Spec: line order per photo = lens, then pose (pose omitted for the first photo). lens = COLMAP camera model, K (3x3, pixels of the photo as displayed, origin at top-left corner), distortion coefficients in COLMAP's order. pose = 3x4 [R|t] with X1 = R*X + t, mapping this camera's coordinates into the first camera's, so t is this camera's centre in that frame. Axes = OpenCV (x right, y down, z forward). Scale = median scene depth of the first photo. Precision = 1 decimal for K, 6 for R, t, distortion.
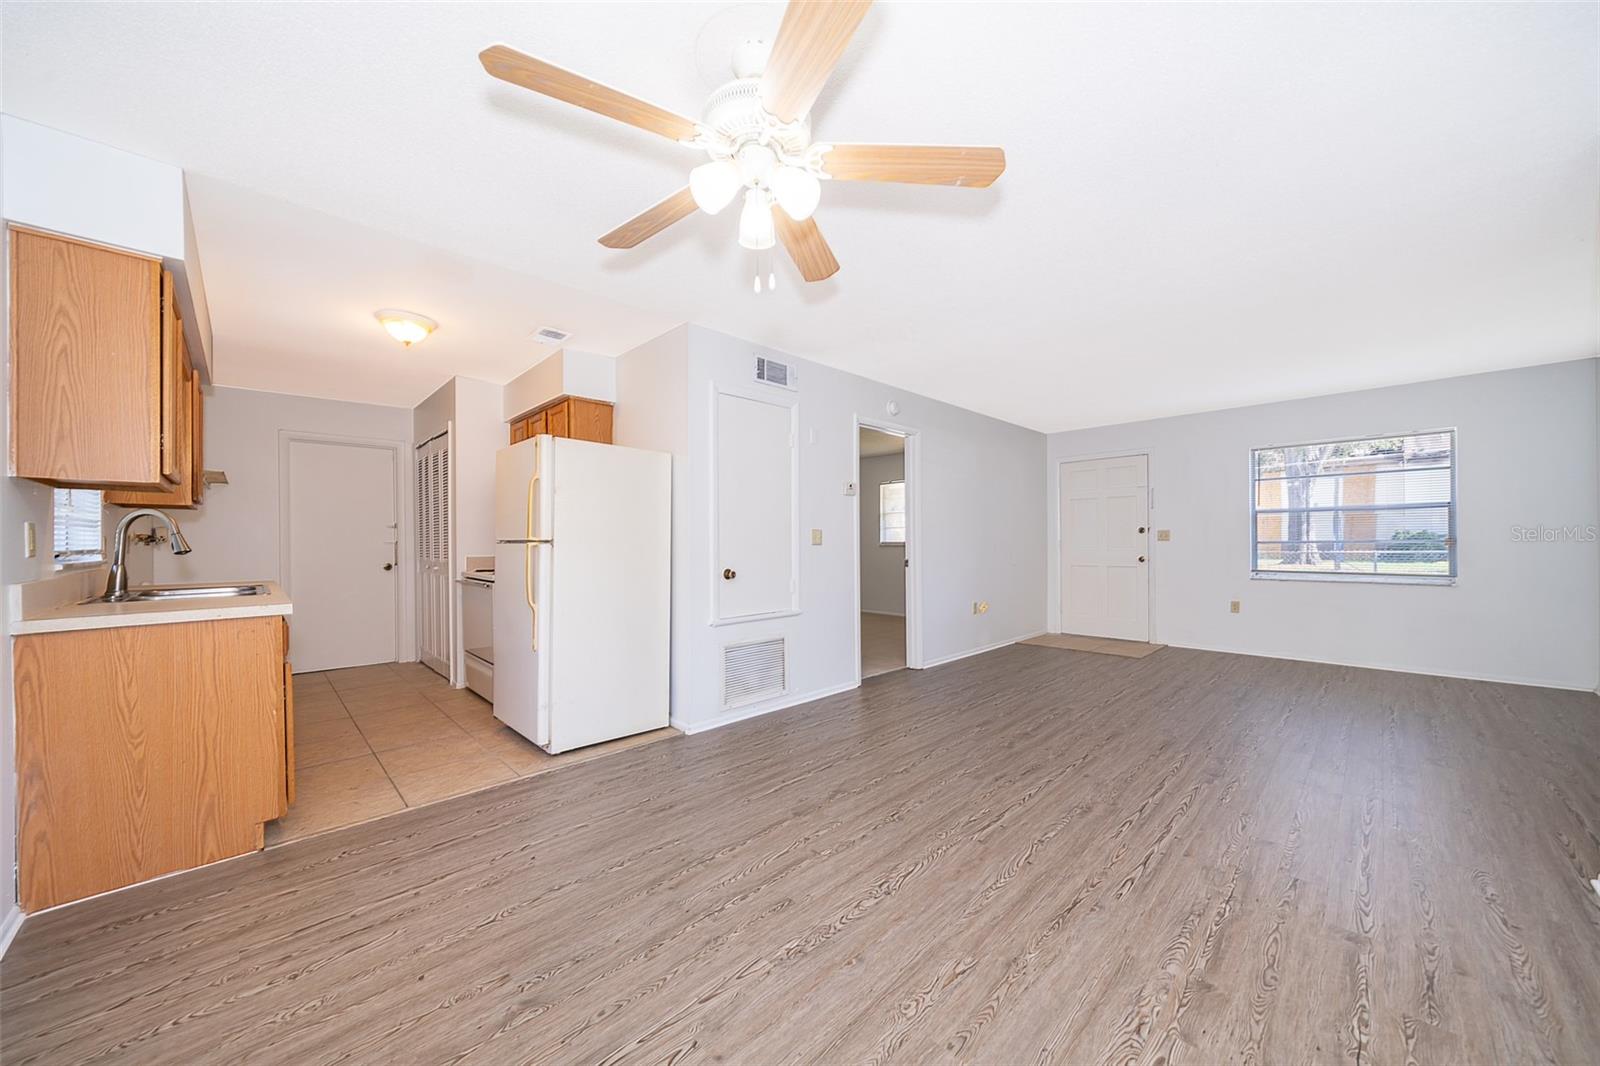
lens RADIAL K [[577.8, 0, 799.1], [0, 577.8, 538.1], [0, 0, 1]] dist [-0.000989, -0.000152]
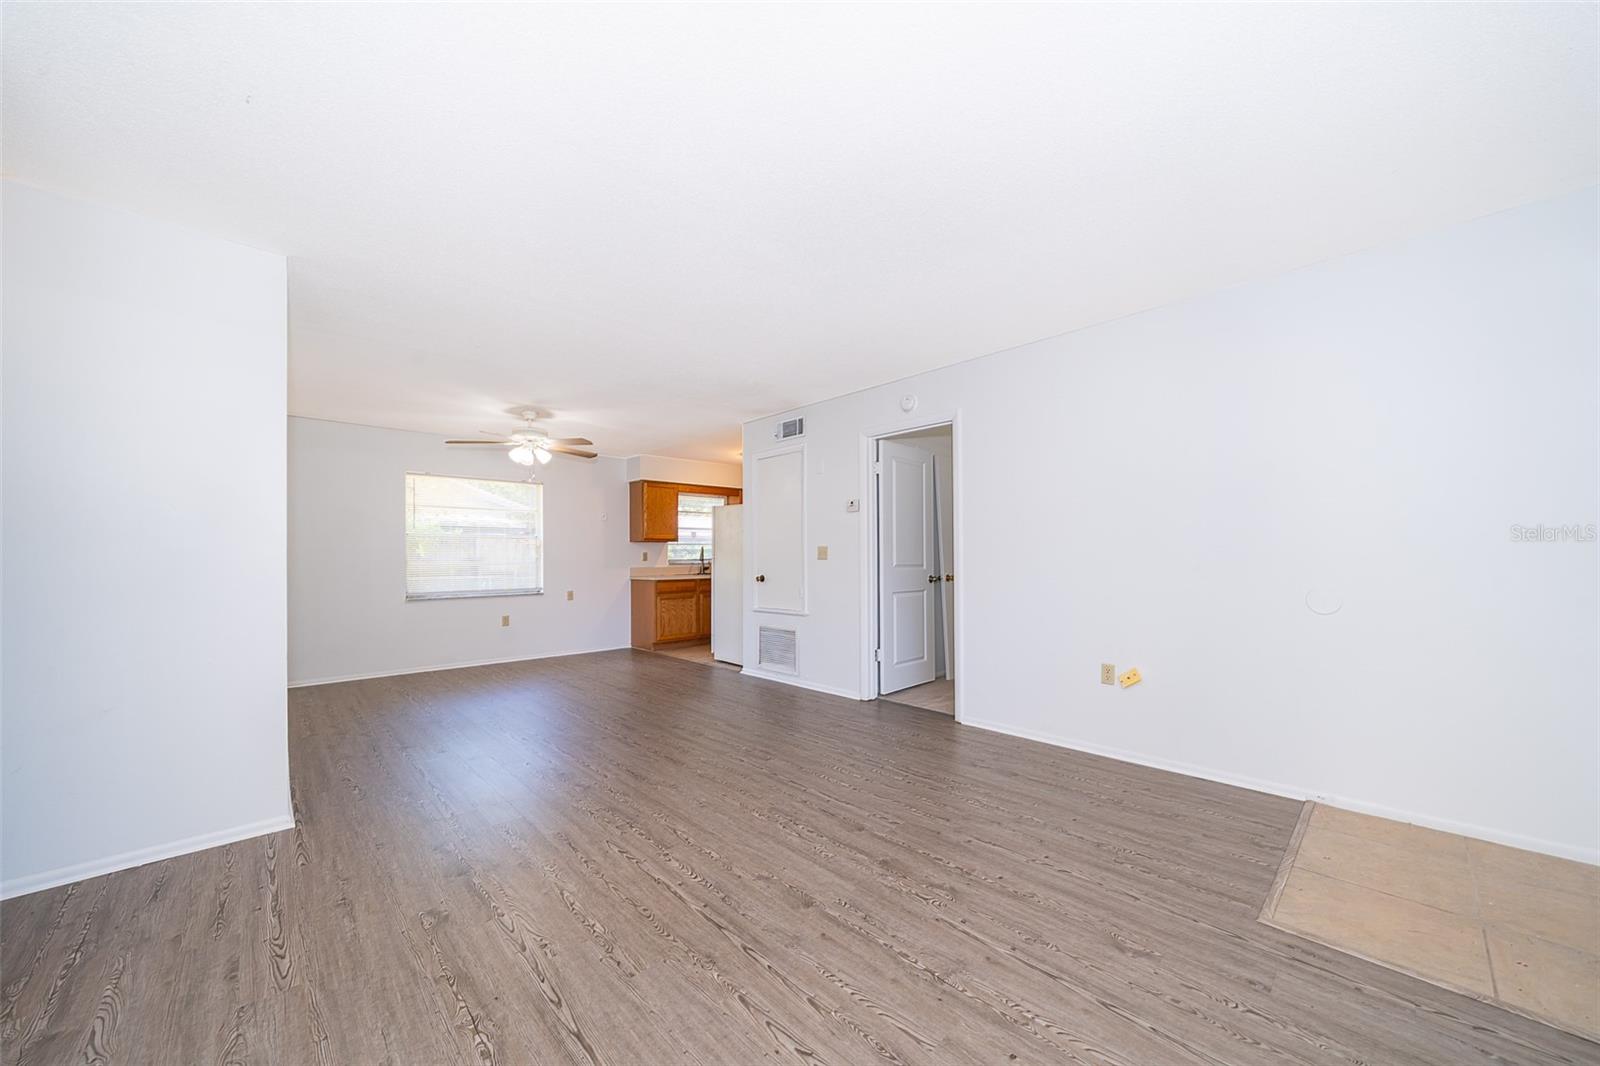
lens RADIAL K [[577.8, 0, 795.1], [0, 577.8, 531.8], [0, 0, 1]] dist [-0.000989, -0.000152]
pose [[-0.031995, -0.041193, -0.998639, 1.897818], [0.016075, 0.999000, -0.041723, 0.006673], [0.999359, -0.017388, -0.031301, 1.552734]]
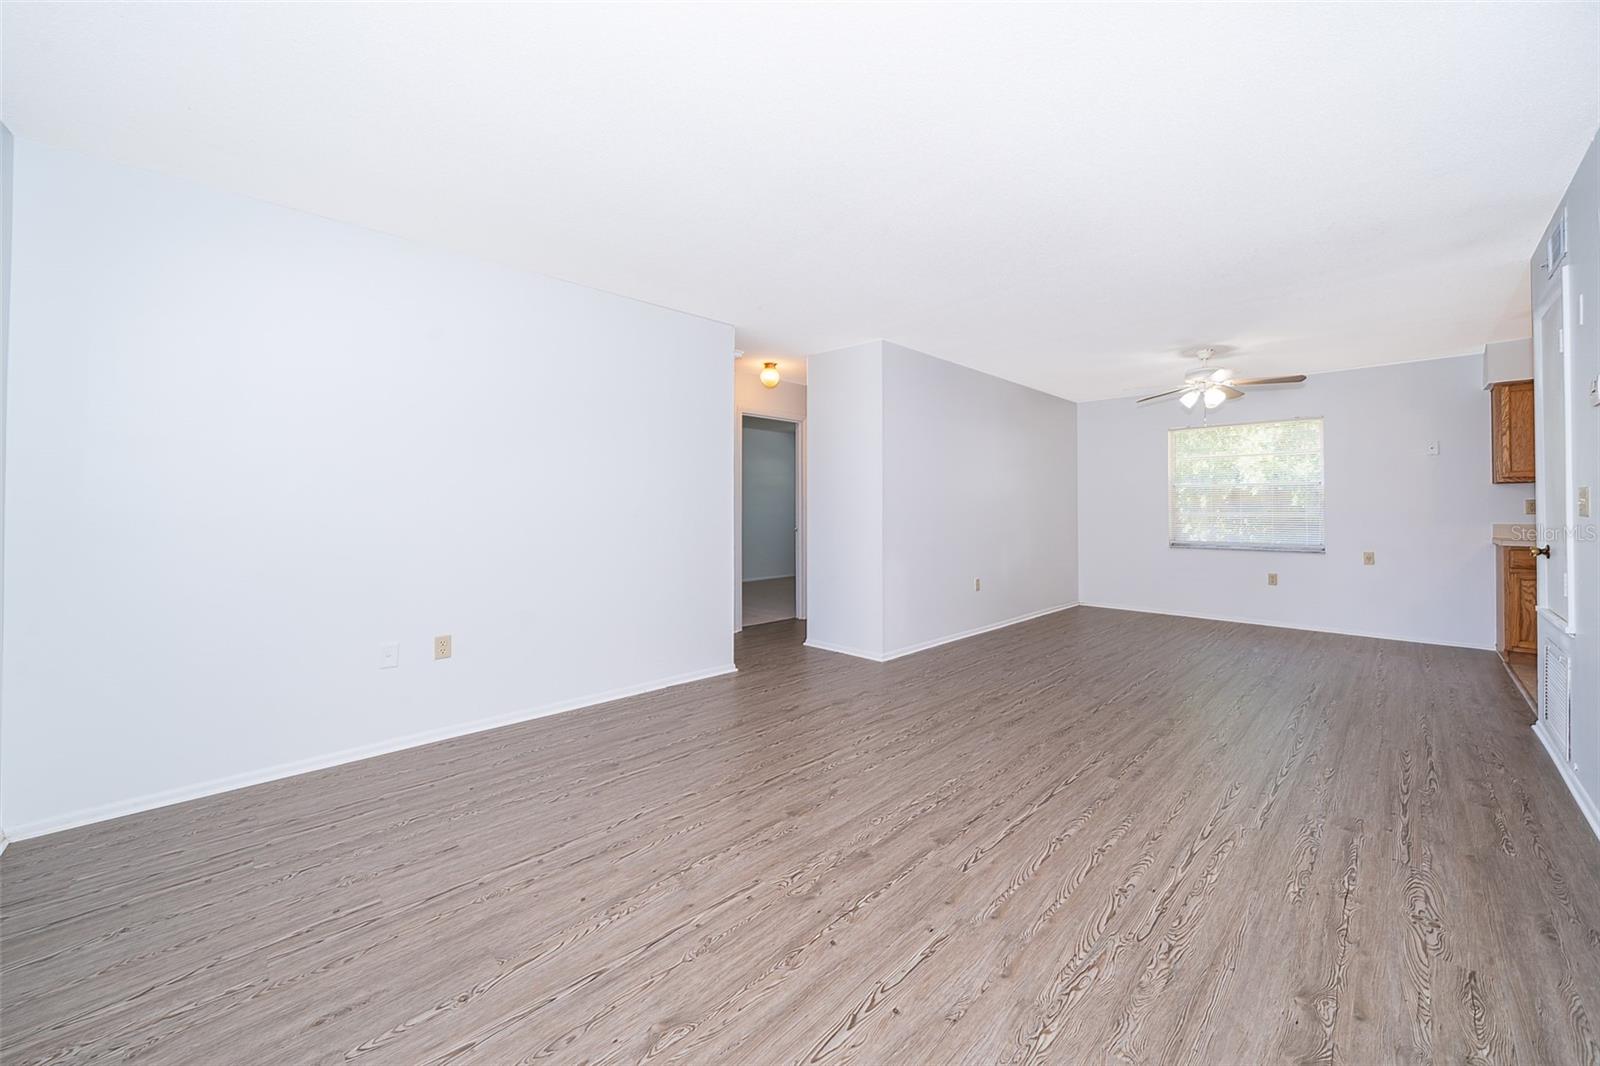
lens RADIAL K [[577.8, 0, 860.3], [0, 577.8, 513.5], [0, 0, 1]] dist [-0.000989, -0.000152]
pose [[-0.998789, 0.006031, -0.048830, 1.125546], [0.006168, 0.999977, -0.002639, 0.009966], [0.048813, -0.002937, -0.998804, 2.350019]]
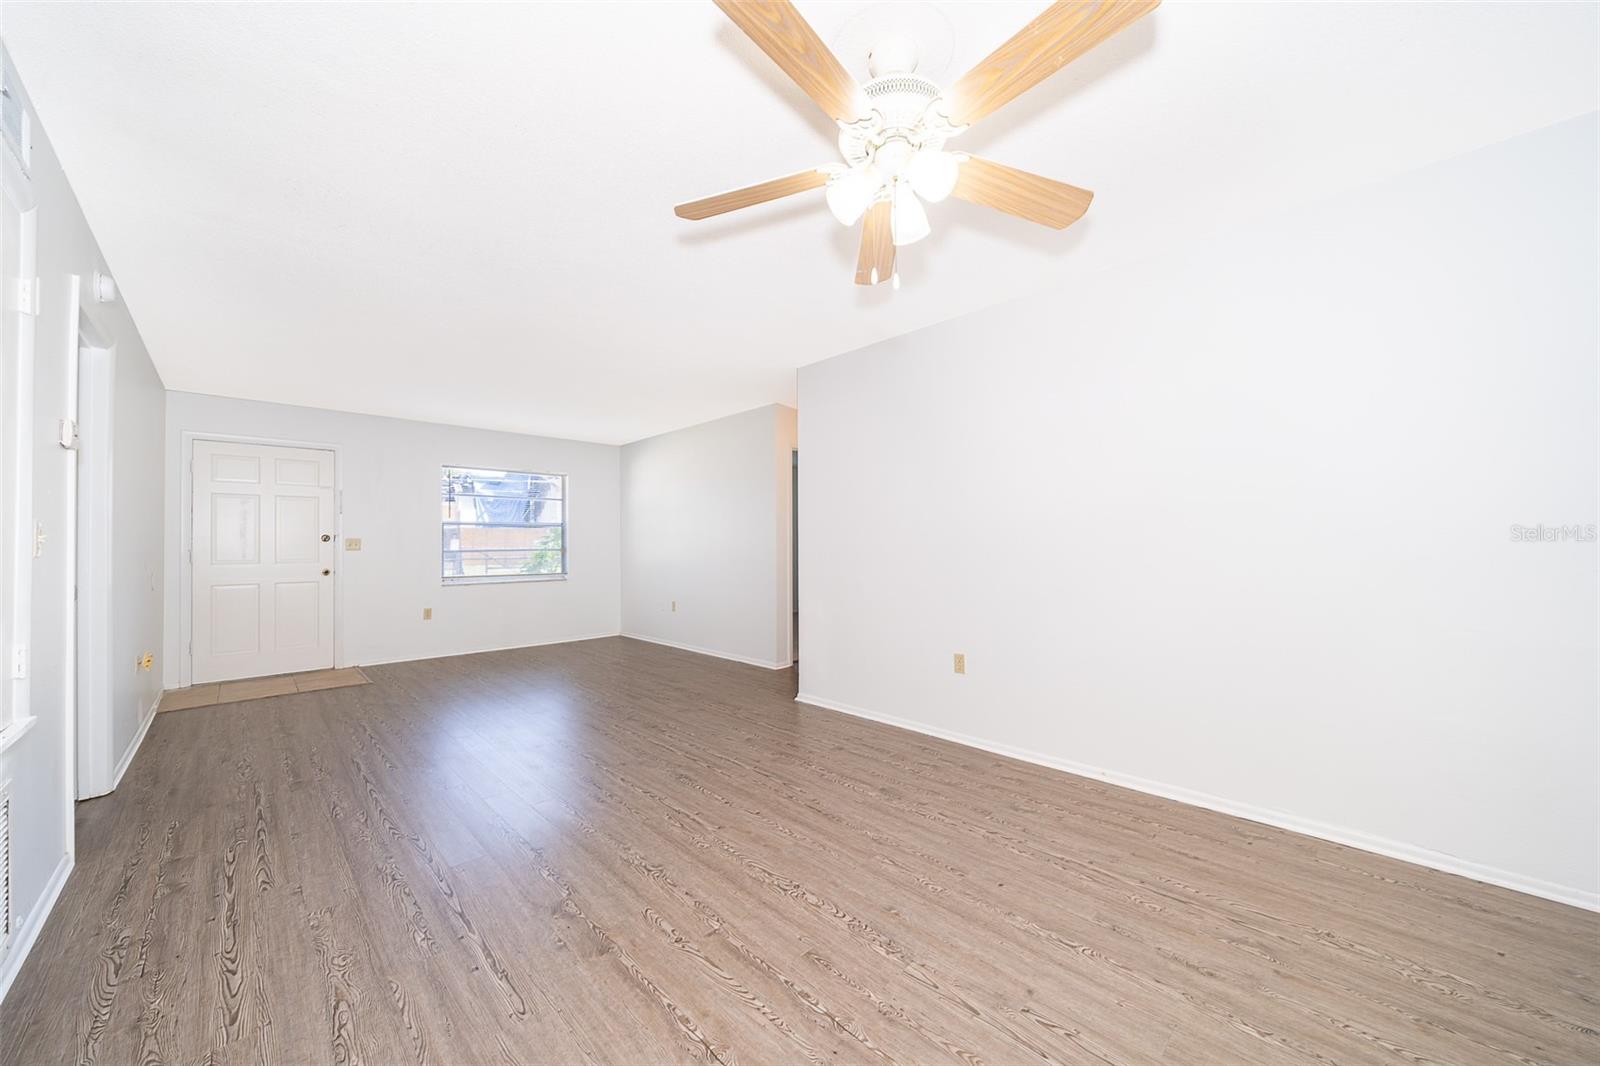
lens RADIAL K [[577.8, 0, 805.9], [0, 577.8, 542.9], [0, 0, 1]] dist [-0.000989, -0.000152]
pose [[-0.013798, 0.011993, 0.999833, -0.624485], [0.002047, 0.999926, -0.011965, 0.011449], [-0.999903, 0.001882, -0.013822, 0.707178]]
